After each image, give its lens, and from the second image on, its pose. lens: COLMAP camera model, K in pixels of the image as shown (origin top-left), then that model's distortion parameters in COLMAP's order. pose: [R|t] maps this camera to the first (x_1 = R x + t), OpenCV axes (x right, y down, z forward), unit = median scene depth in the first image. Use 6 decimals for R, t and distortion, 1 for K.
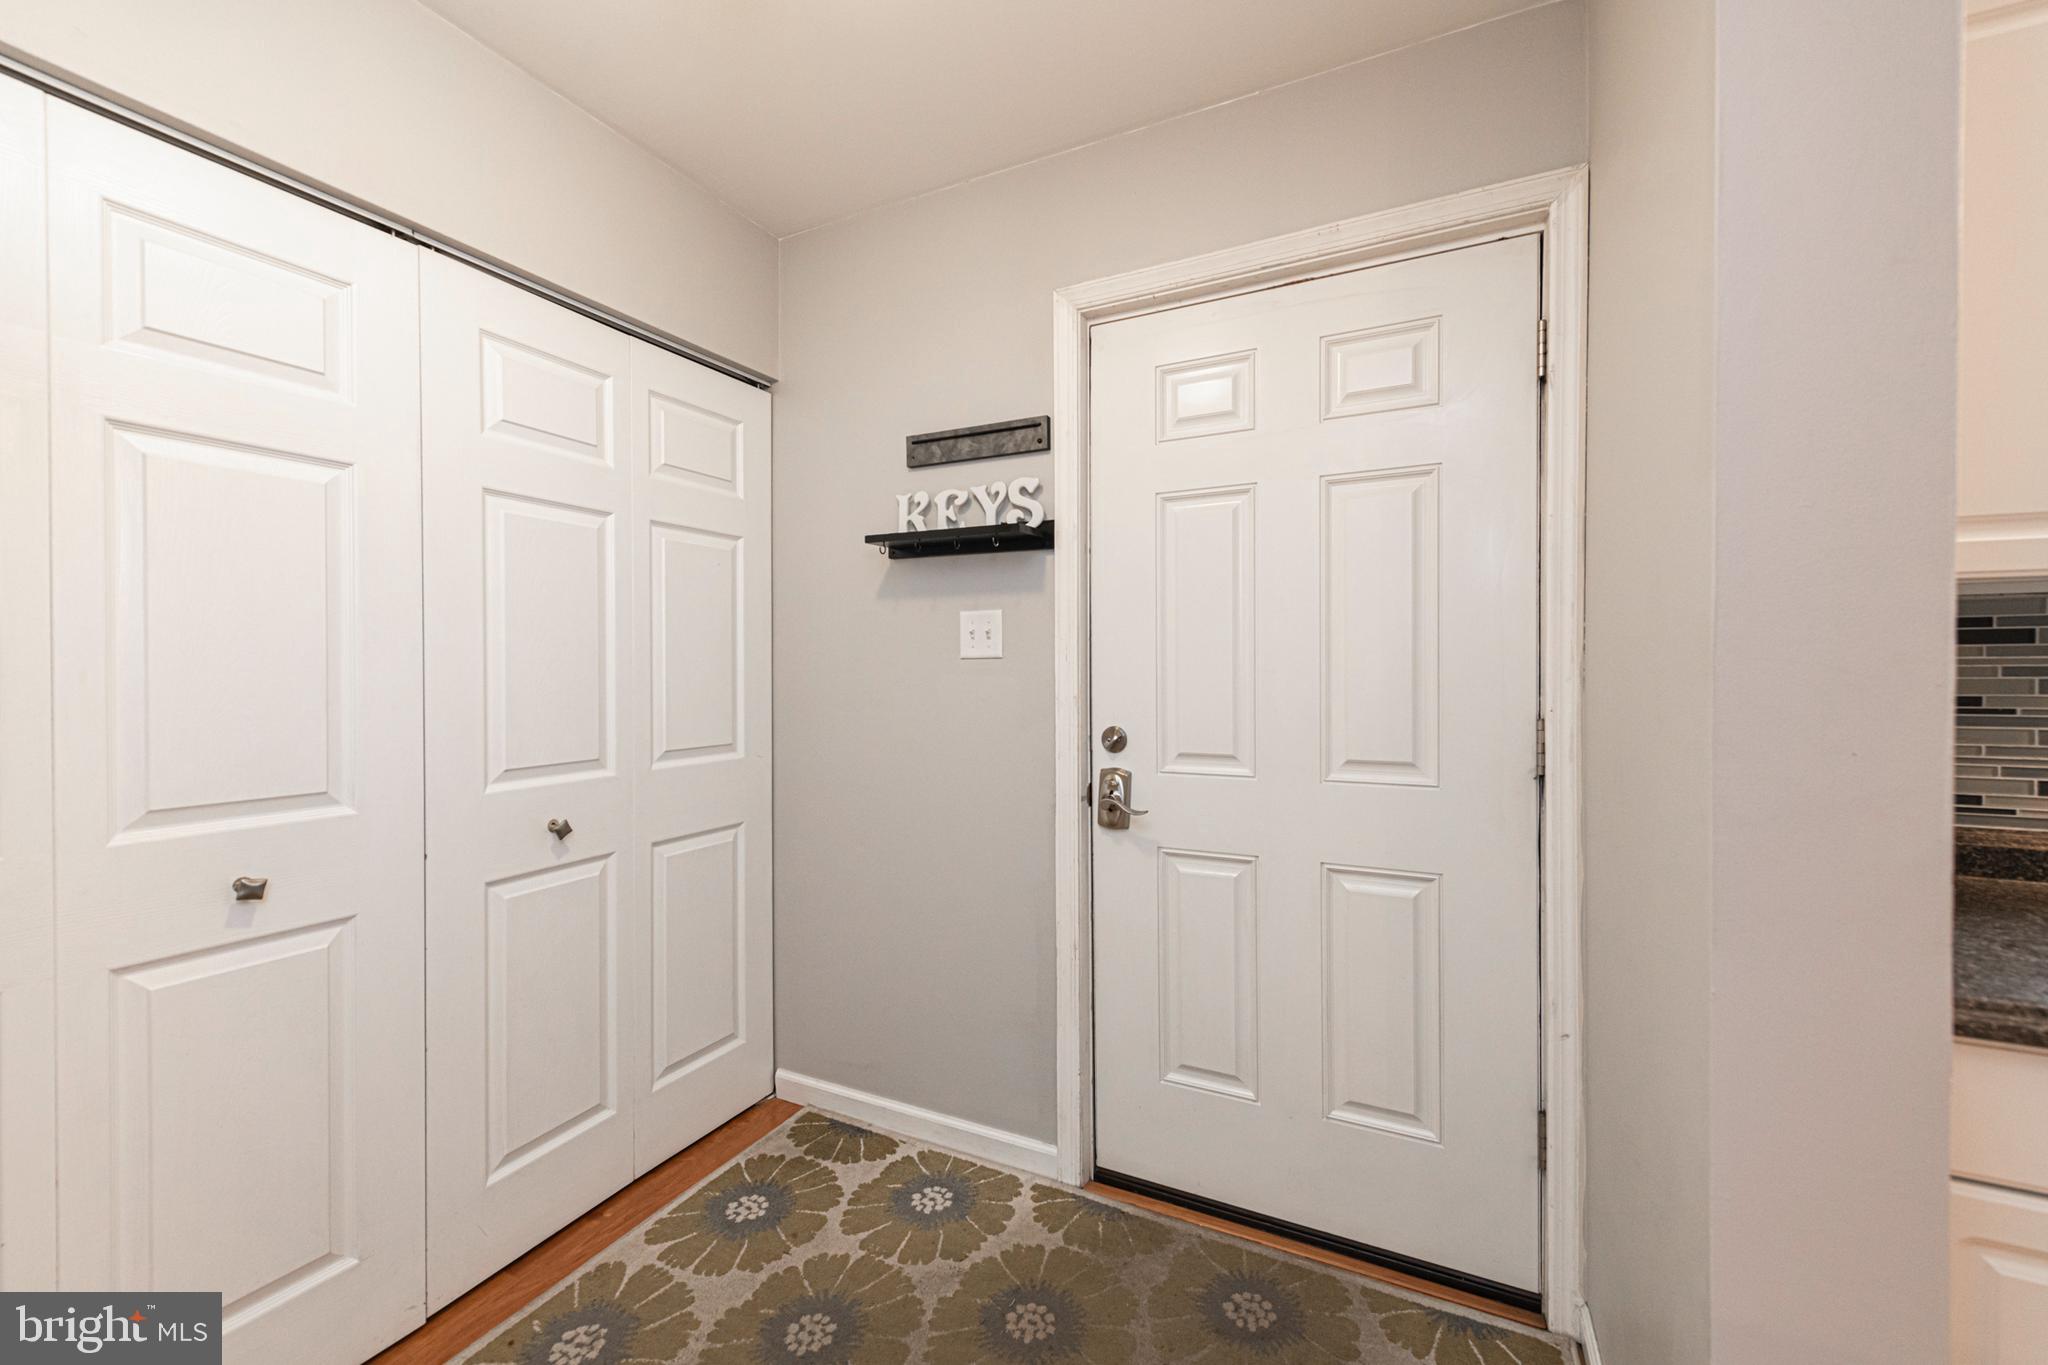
lens RADIAL K [[807.0, 0, 1024.0], [0, 807.0, 682.5], [0, 0, 1]] dist [0.015143, -0.006469]
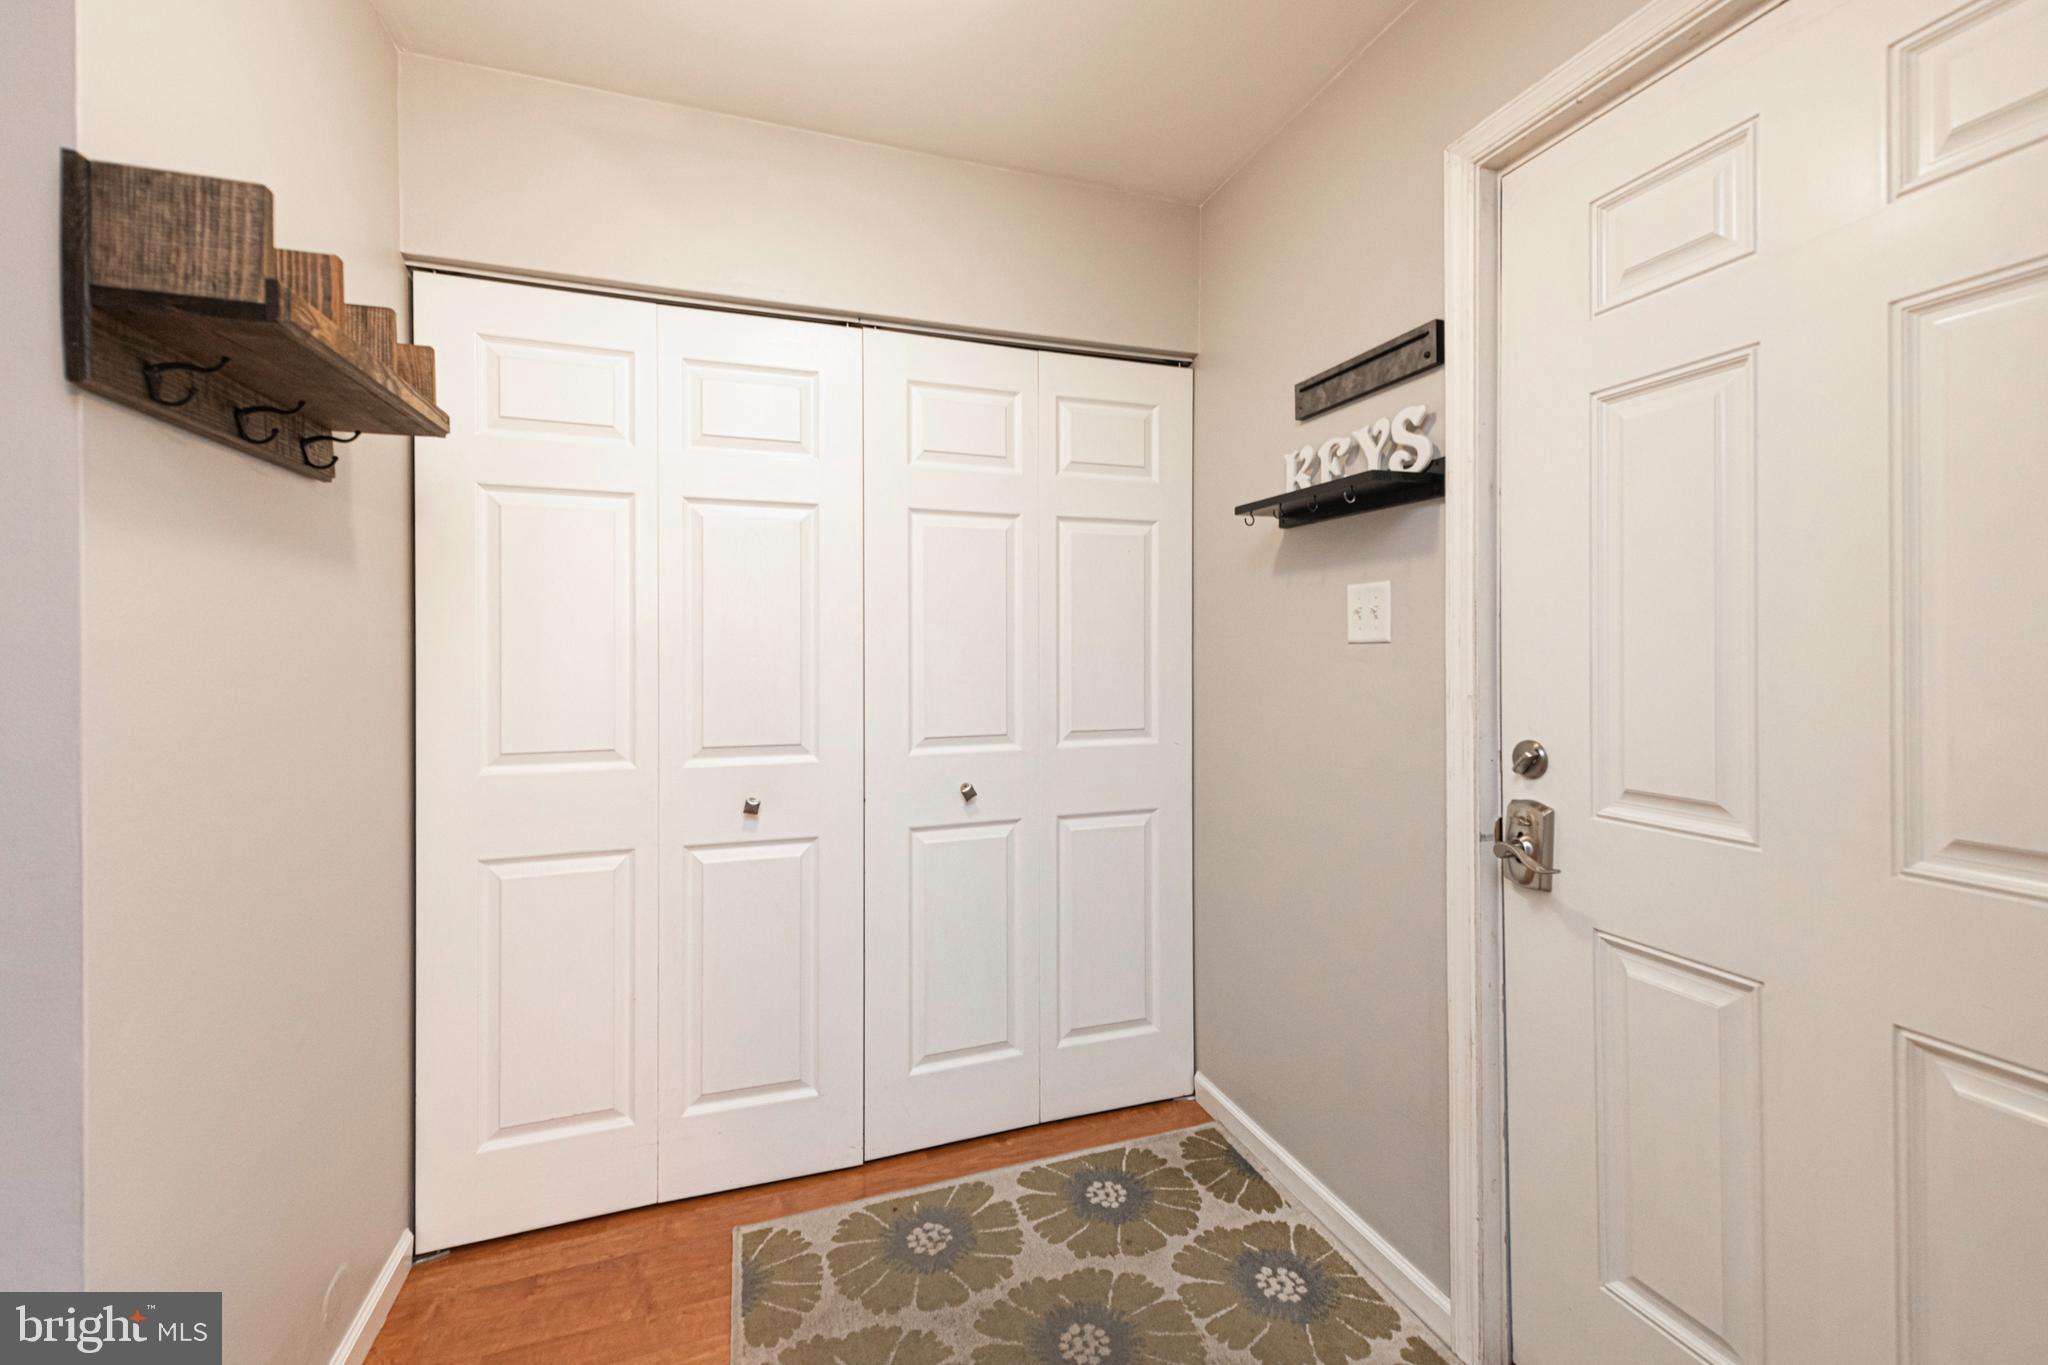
lens RADIAL K [[841.0, 0, 1029.5], [0, 841.0, 657.4], [0, 0, 1]] dist [0.018622, -0.008002]
pose [[0.719697, 0.007391, -0.694249, 0.303377], [-0.011526, 0.999933, -0.001303, -0.010975], [0.694193, 0.008939, 0.719733, 0.174195]]
